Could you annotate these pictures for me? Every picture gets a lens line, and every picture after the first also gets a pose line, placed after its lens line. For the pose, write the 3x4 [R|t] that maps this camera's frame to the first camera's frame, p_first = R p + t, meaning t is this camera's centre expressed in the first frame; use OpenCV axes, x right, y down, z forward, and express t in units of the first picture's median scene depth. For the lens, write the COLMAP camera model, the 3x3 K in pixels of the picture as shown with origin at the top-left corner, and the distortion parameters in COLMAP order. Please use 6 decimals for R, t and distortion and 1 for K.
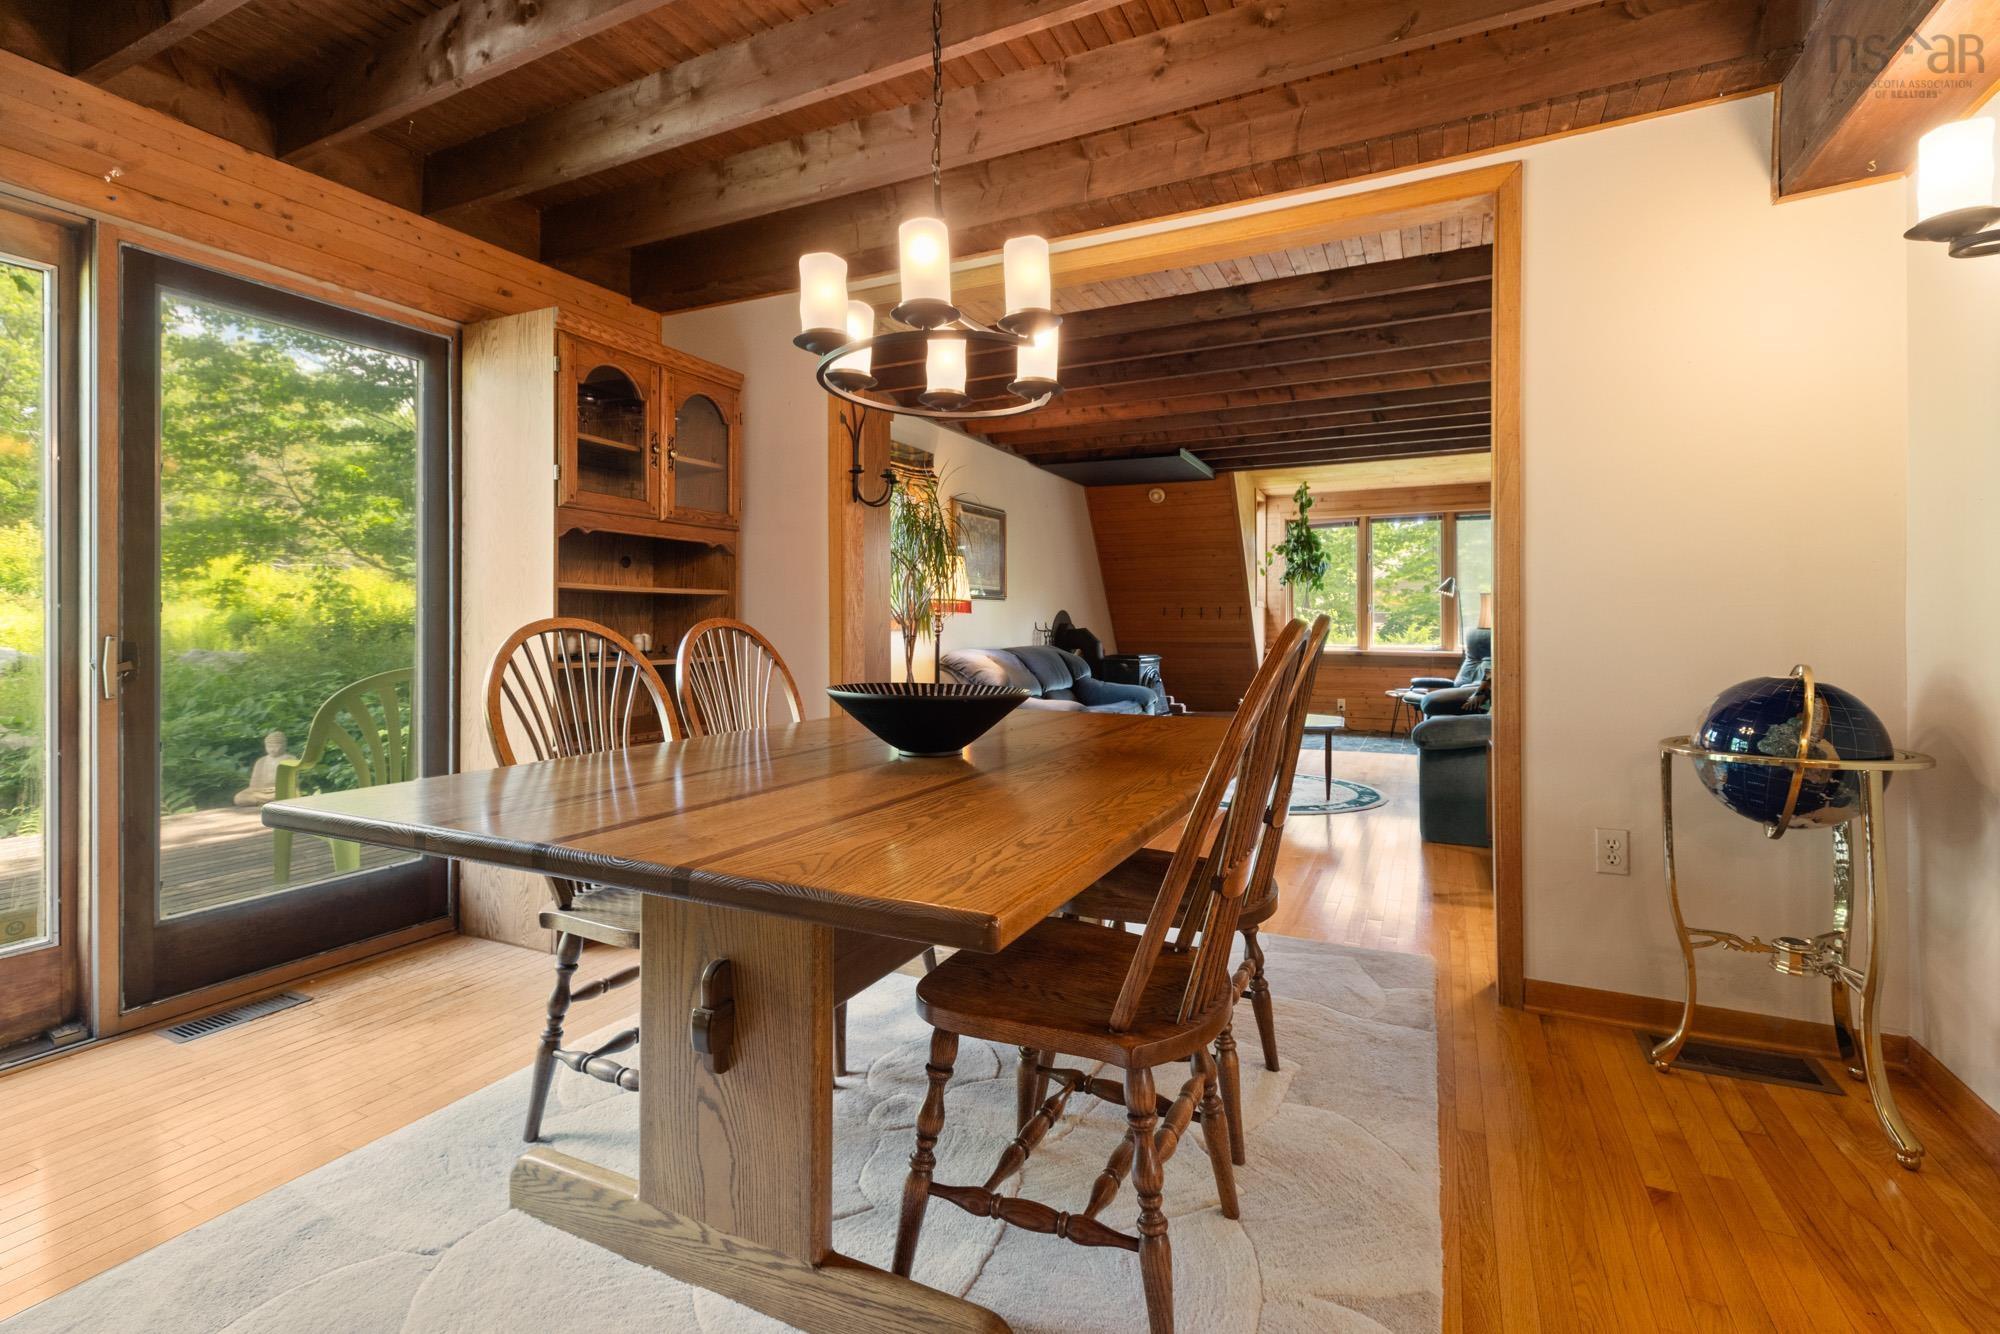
lens RADIAL K [[908.9, 0, 1004.4], [0, 908.9, 621.8], [0, 0, 1]] dist [-0.002123, -0.000270]
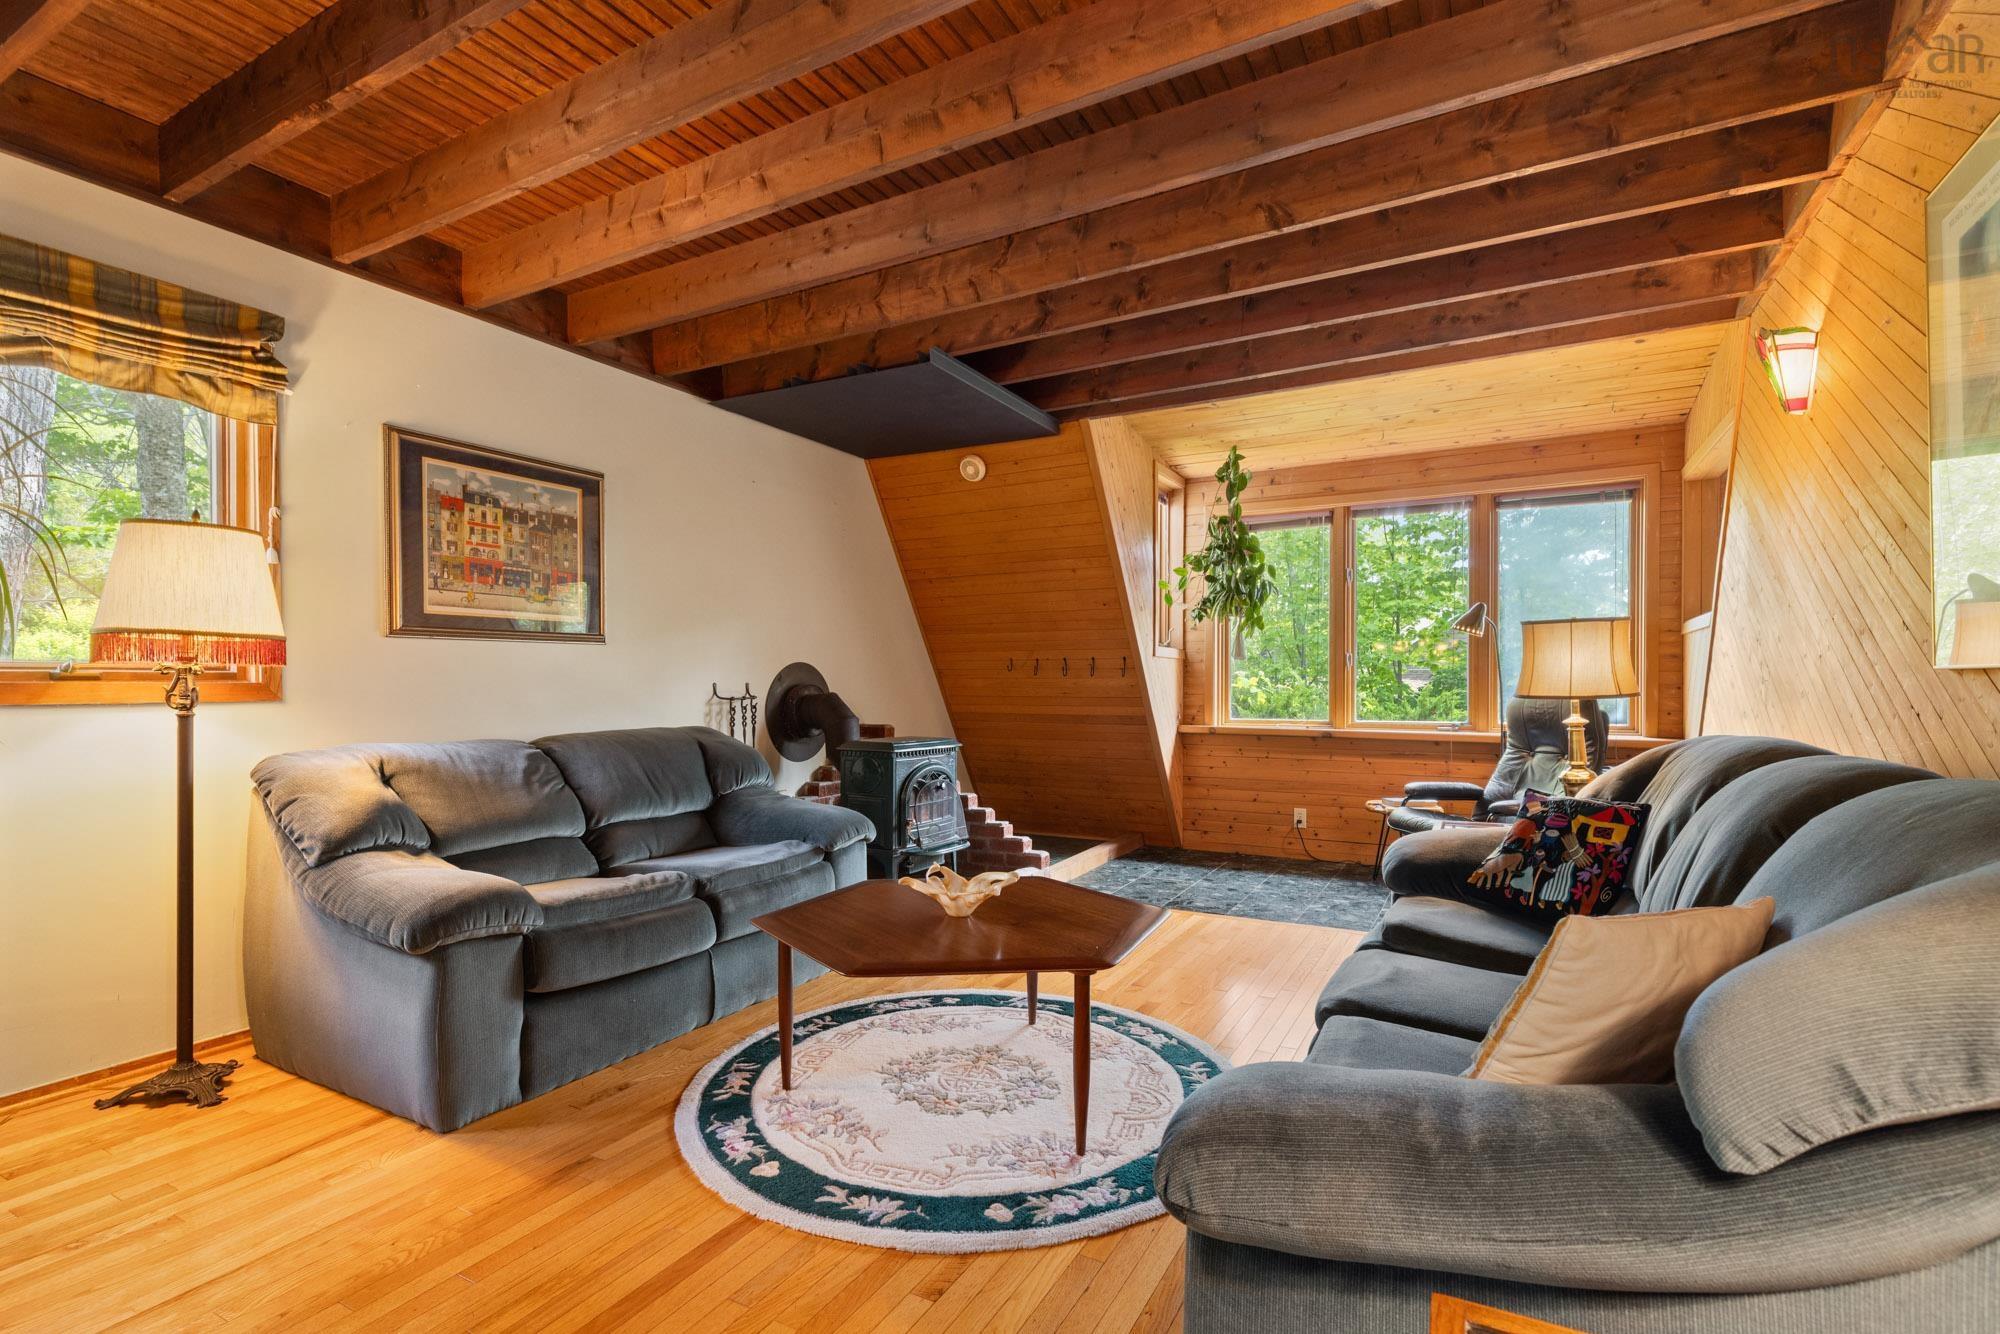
lens RADIAL K [[938.1, 0, 993.3], [0, 938.1, 697.6], [0, 0, 1]] dist [0.002547, -0.000400]
pose [[0.998045, 0.000462, -0.062502, 0.214169], [0.000714, 0.999823, 0.018791, -0.001220], [0.062499, -0.018799, 0.997868, 0.377945]]
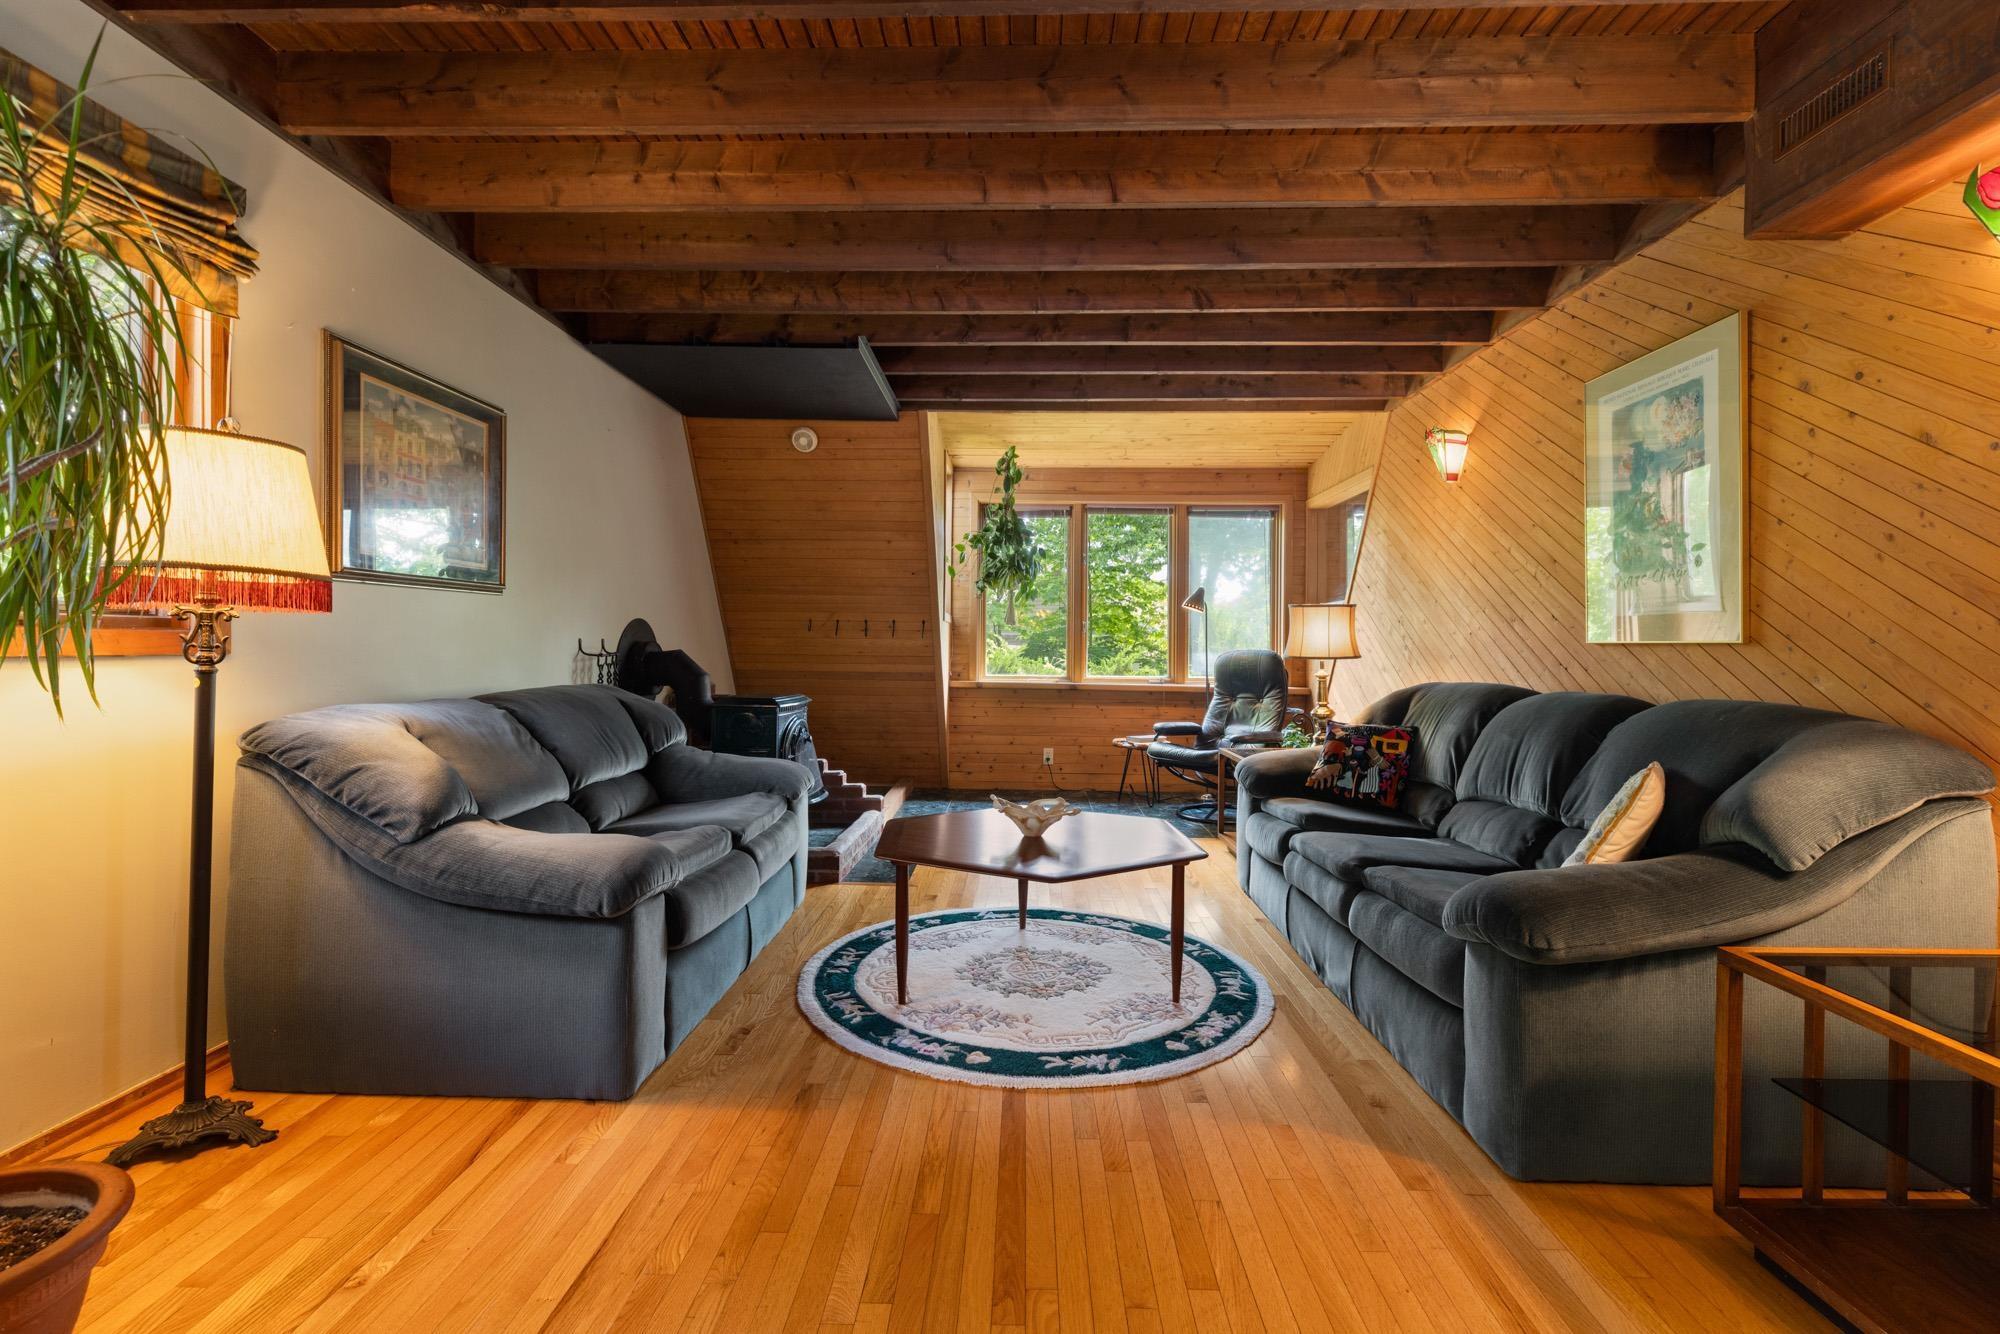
lens RADIAL K [[896.2, 0, 1004.4], [0, 896.2, 651.3], [0, 0, 1]] dist [0.002444, -0.000464]
pose [[0.912902, 0.008685, 0.408087, 0.041337], [-0.013573, 0.999867, 0.009082, -0.000250], [-0.407953, -0.013830, 0.912898, 0.365473]]
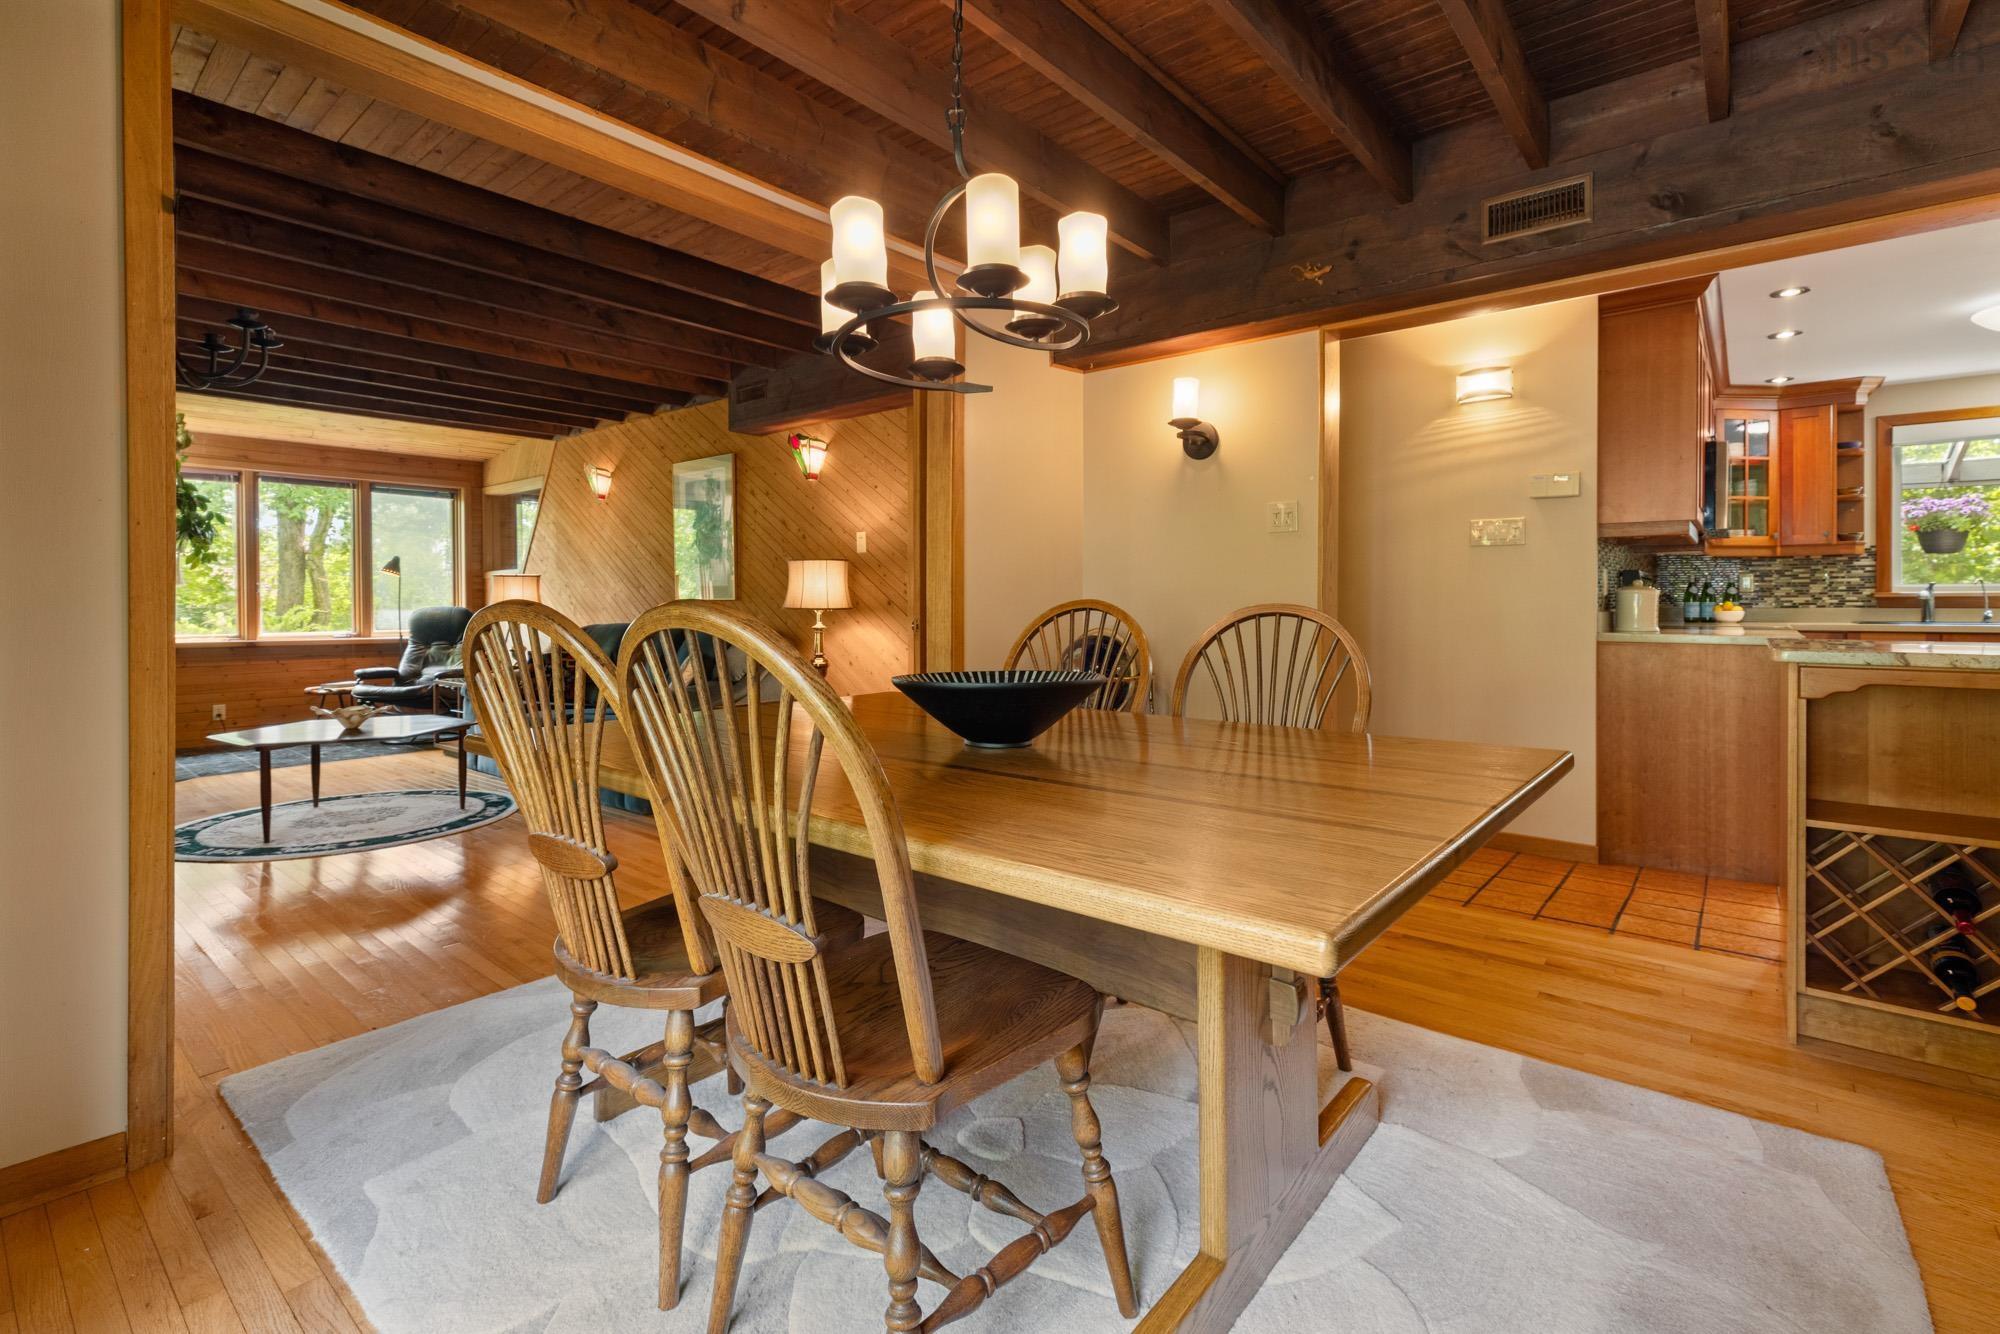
lens RADIAL K [[918.9, 0, 1019.9], [0, 918.9, 606.1], [0, 0, 1]] dist [0.003022, 0.000015]
pose [[0.237452, -0.003170, 0.971394, -0.235039], [-0.000677, 0.999994, 0.003428, -0.001574], [-0.971399, -0.001472, 0.237449, 0.164696]]
